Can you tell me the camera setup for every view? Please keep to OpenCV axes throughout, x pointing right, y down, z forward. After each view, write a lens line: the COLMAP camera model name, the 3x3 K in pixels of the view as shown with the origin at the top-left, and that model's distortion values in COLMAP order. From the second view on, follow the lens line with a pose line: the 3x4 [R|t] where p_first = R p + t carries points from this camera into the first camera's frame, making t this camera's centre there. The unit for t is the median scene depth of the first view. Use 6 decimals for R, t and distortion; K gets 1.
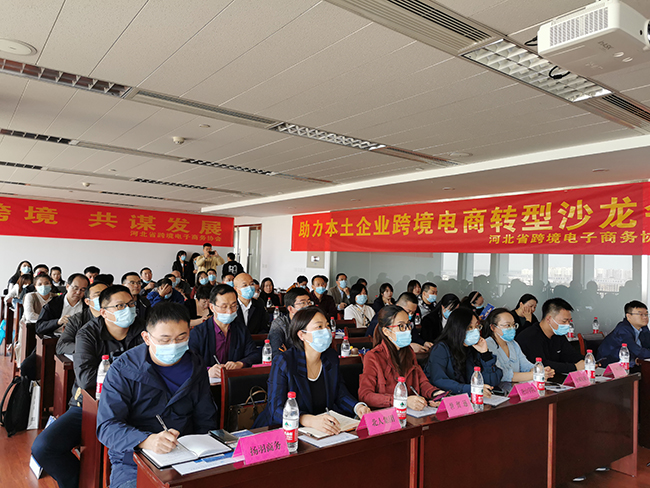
lens RADIAL K [[501.8, 0, 326.0], [0, 501.8, 245.0], [0, 0, 1]] dist [0.004520, 0.001713]
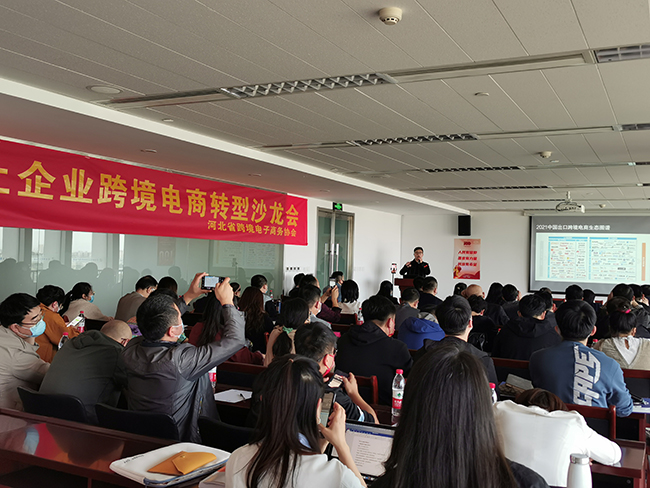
lens RADIAL K [[662.1, 0, 325.3], [0, 662.1, 243.3], [0, 0, 1]] dist [0.019789, 0.000000]
pose [[-0.456196, -0.036998, 0.889110, -0.860137], [-0.079850, 0.996807, 0.000510, 0.005241], [-0.886290, -0.070763, -0.457694, 1.323016]]
